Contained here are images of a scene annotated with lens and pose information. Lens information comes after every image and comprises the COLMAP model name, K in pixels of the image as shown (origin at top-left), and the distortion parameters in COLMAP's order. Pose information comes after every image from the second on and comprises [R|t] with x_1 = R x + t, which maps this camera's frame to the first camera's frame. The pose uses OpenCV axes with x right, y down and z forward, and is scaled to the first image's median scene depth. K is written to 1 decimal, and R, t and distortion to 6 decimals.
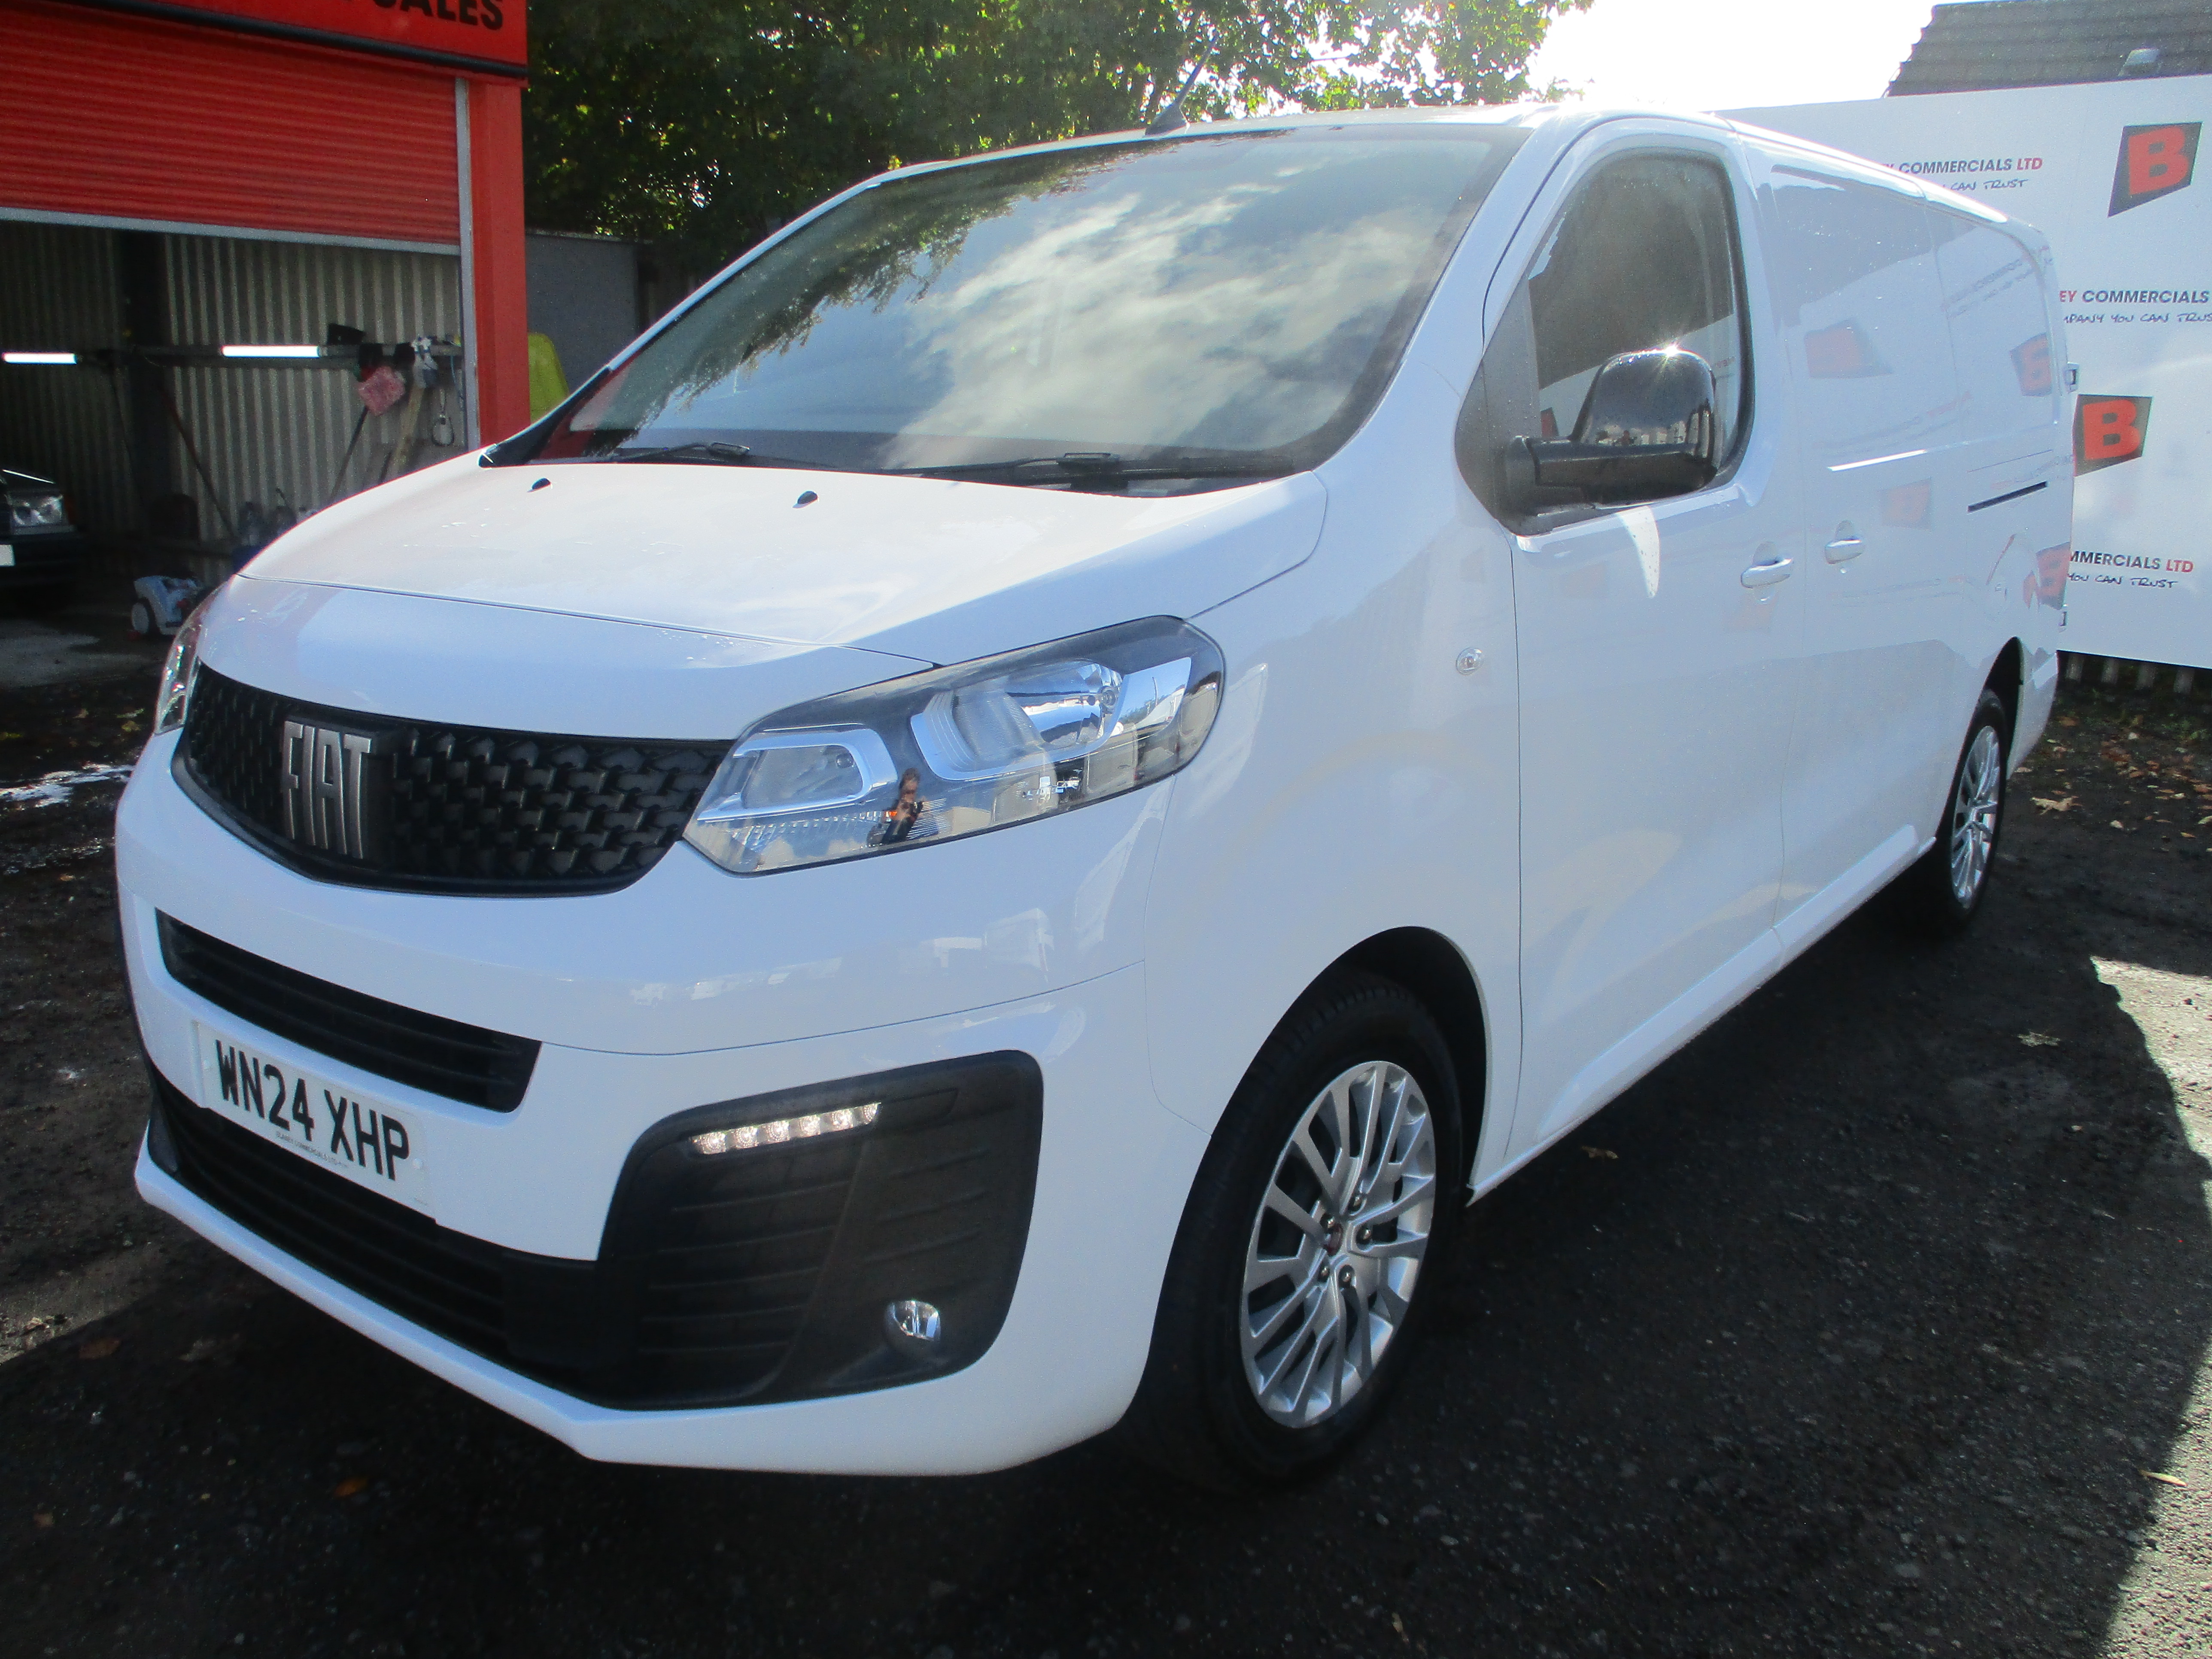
lens RADIAL K [[1797.7, 0, 1106.0], [0, 1797.7, 829.5], [0, 0, 1]] dist [-0.055931, 0.114936]
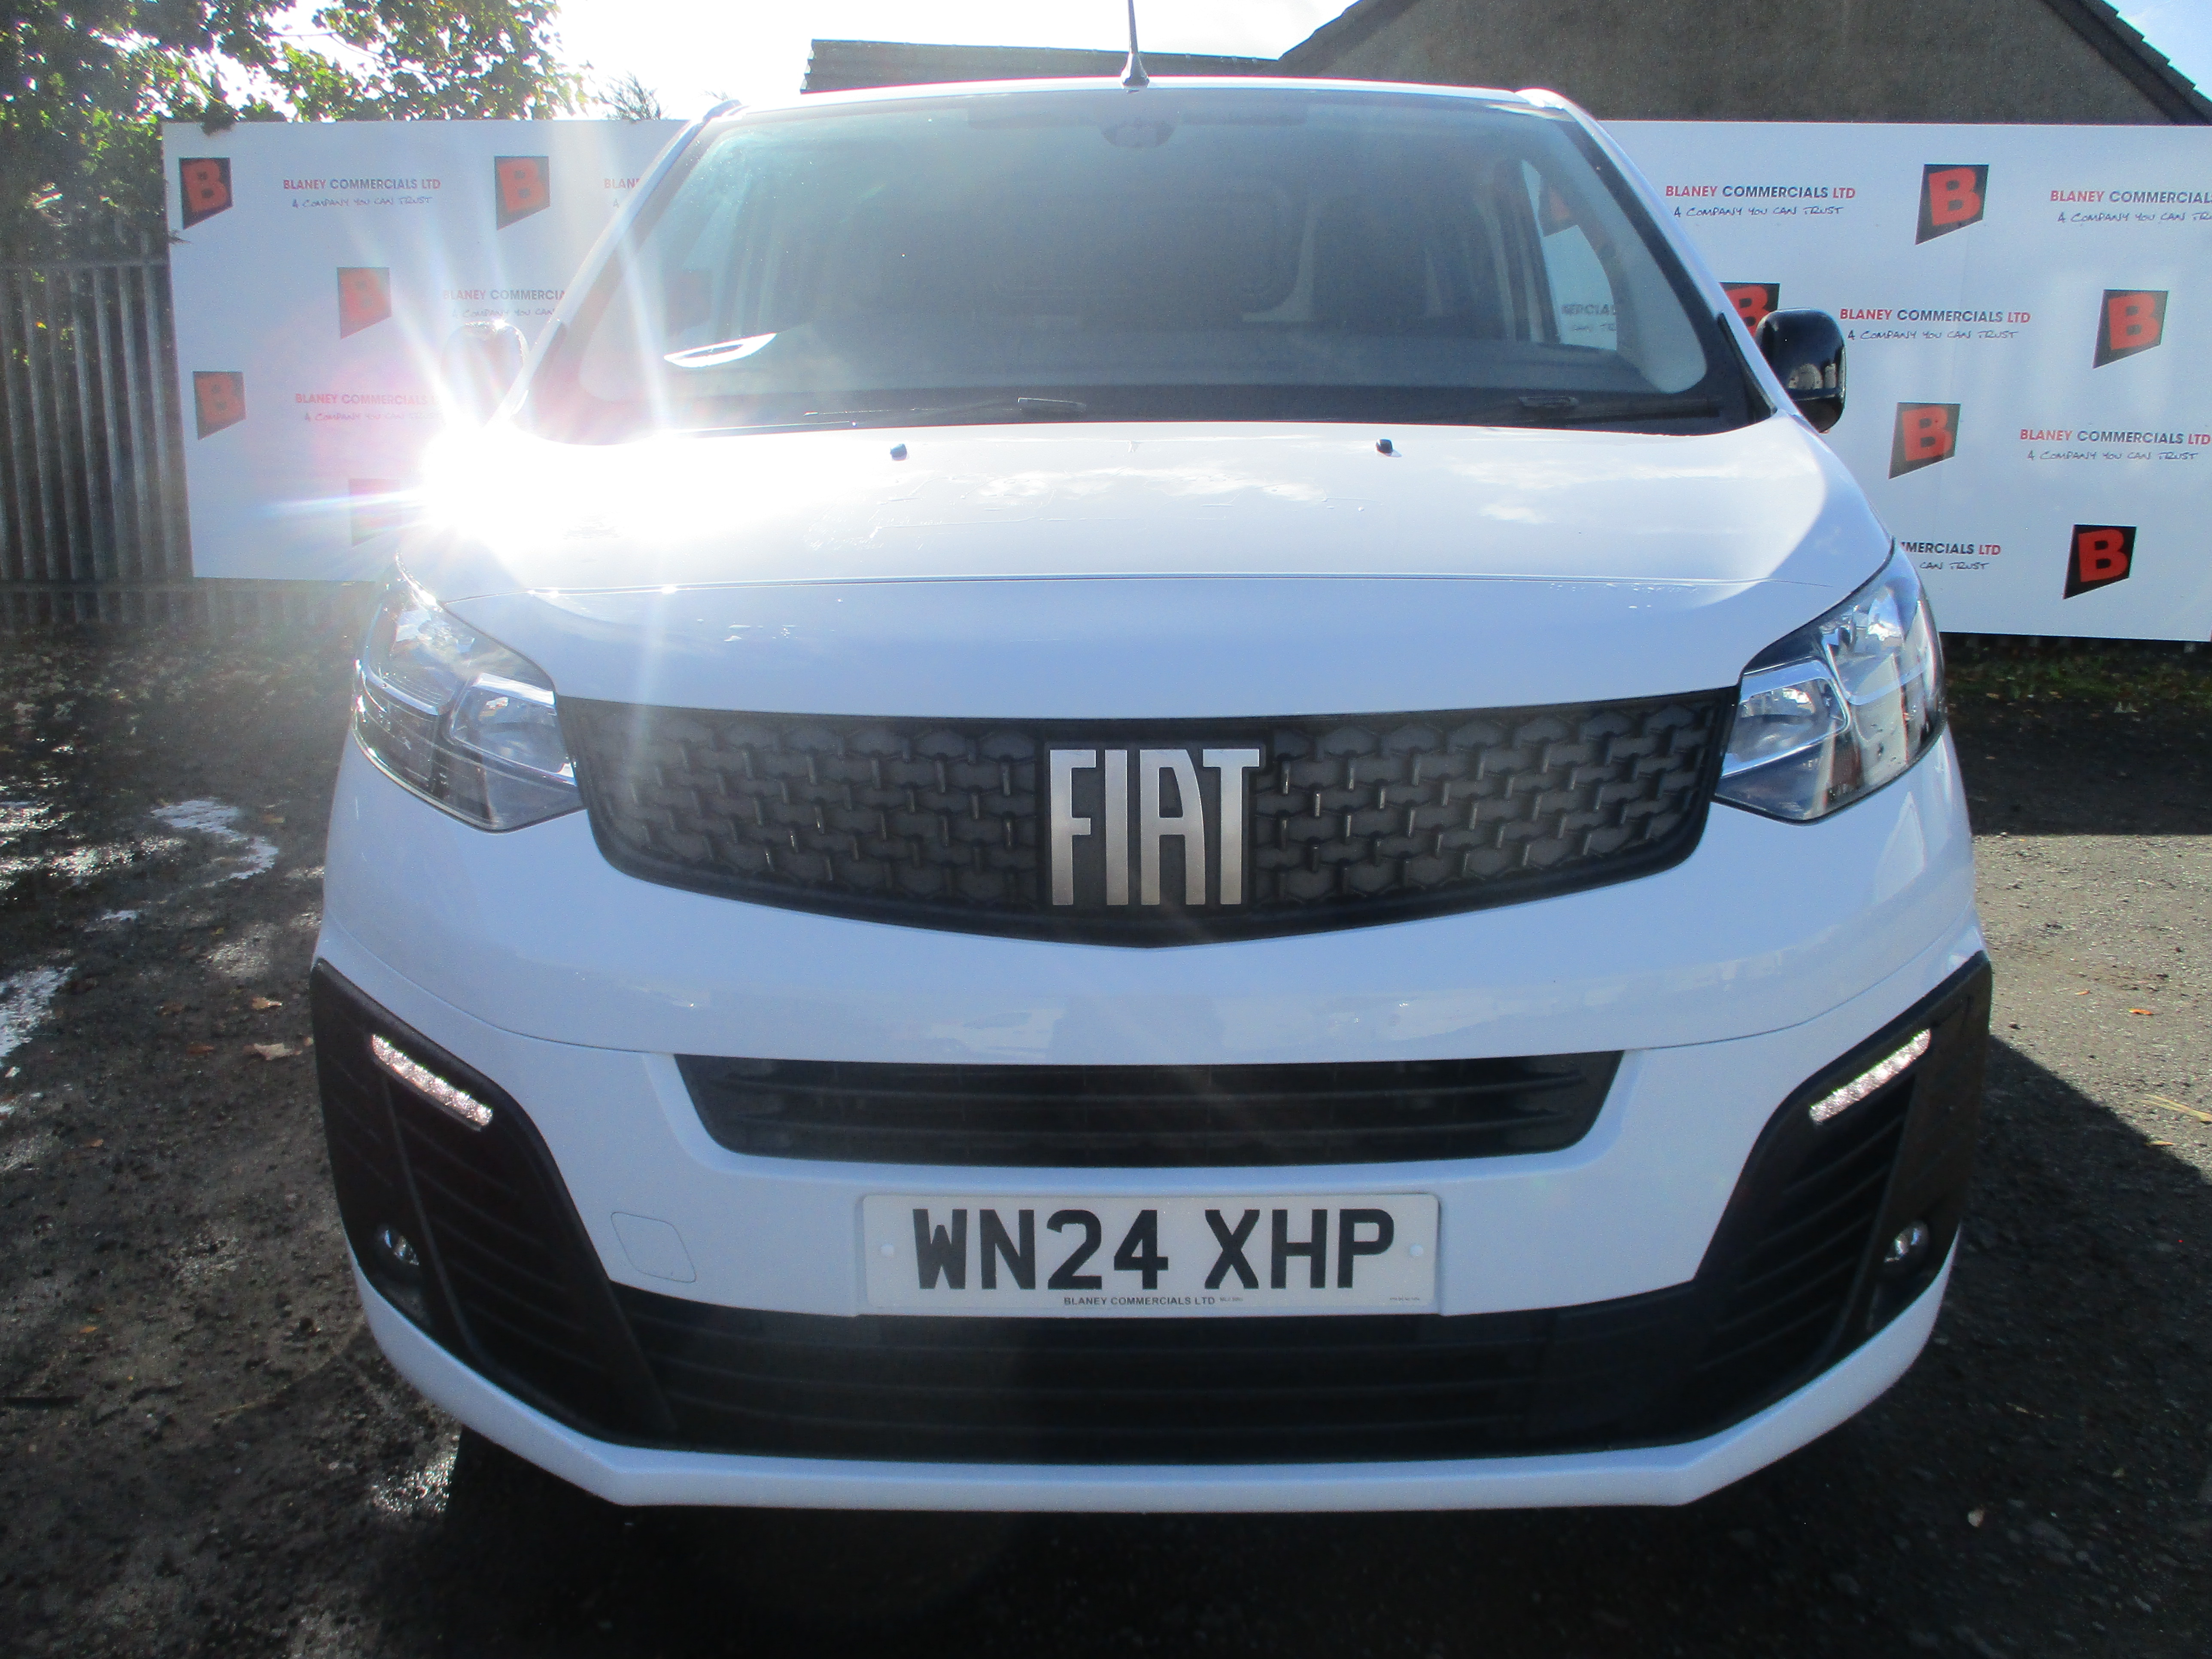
lens RADIAL K [[1797.7, 0, 1106.0], [0, 1797.7, 829.5], [0, 0, 1]] dist [-0.055931, 0.114936]
pose [[0.792353, -0.141911, 0.593328, -0.910578], [0.150494, 0.987980, 0.035328, -0.052197], [-0.591210, 0.061300, 0.804185, 0.387215]]
